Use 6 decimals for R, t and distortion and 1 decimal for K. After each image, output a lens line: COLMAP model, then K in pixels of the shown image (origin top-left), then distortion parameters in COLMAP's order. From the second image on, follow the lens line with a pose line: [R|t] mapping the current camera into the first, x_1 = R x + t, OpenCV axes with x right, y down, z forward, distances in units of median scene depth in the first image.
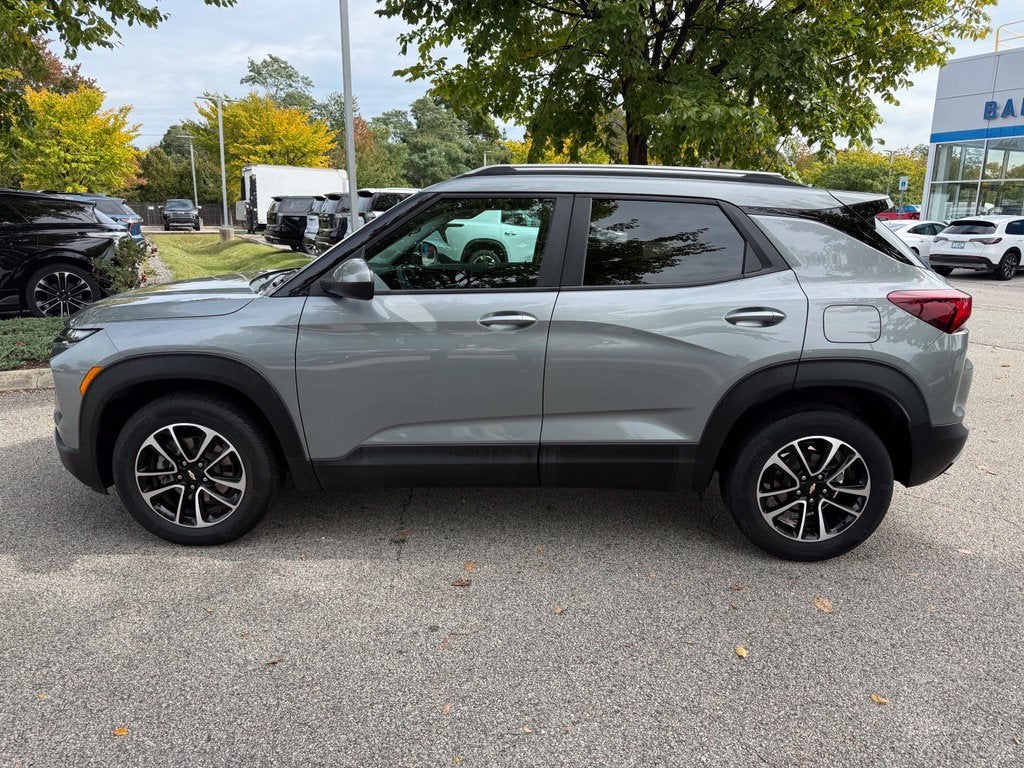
lens RADIAL K [[720.9, 0, 512.0], [0, 720.9, 384.0], [0, 0, 1]] dist [0.066446, -0.064646]
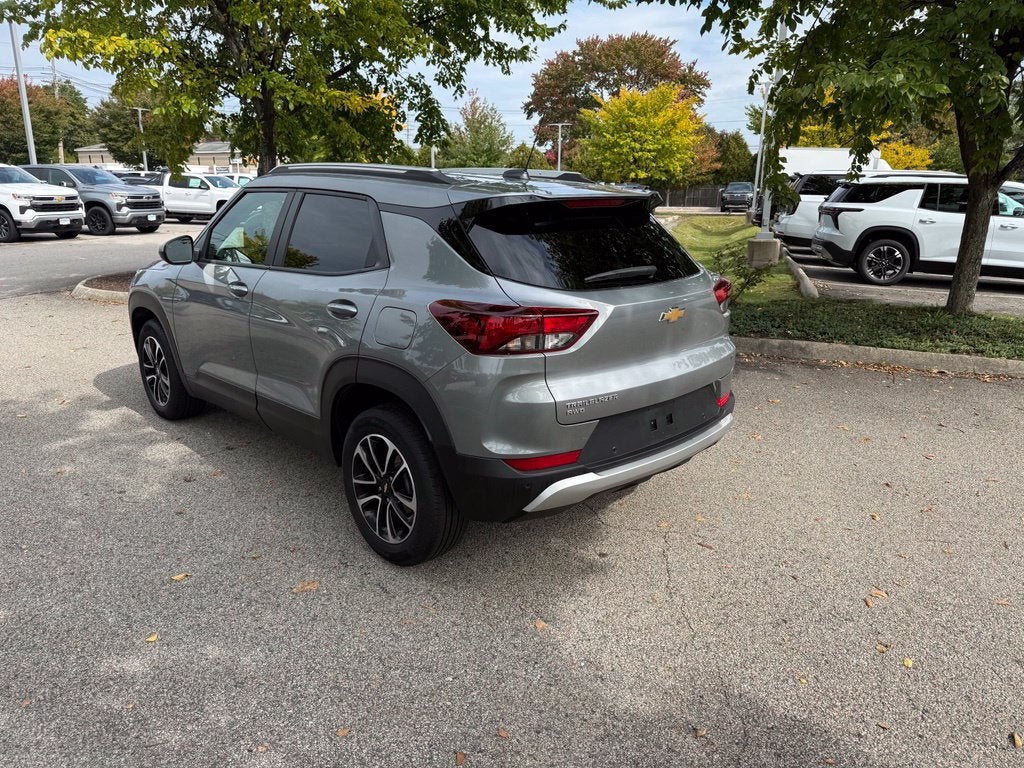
lens RADIAL K [[720.9, 0, 512.0], [0, 720.9, 384.0], [0, 0, 1]] dist [0.066446, -0.064646]
pose [[0.713380, 0.181304, -0.676917, 0.252283], [-0.164126, 0.982313, 0.090134, -0.024447], [0.681286, 0.046800, 0.730520, 0.083231]]
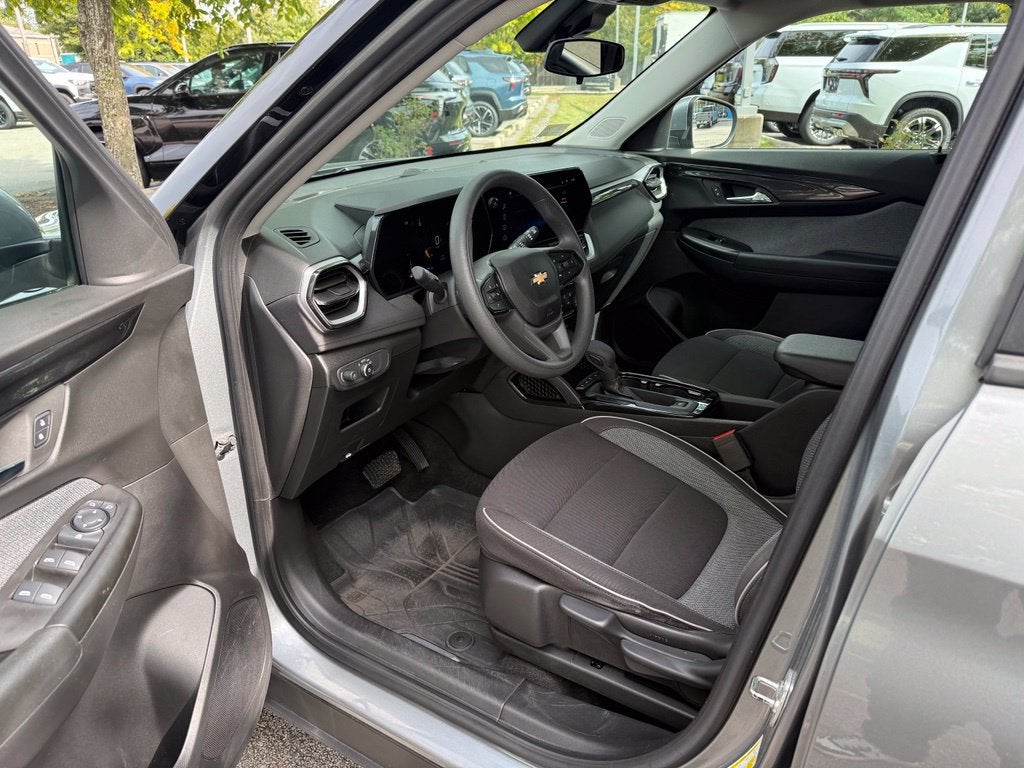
lens RADIAL K [[720.9, 0, 512.0], [0, 720.9, 384.0], [0, 0, 1]] dist [0.066446, -0.064646]
pose [[0.862296, 0.178179, -0.474023, -0.001303], [-0.091159, 0.975381, 0.200805, -0.033509], [0.498133, -0.129941, 0.857309, 0.168785]]
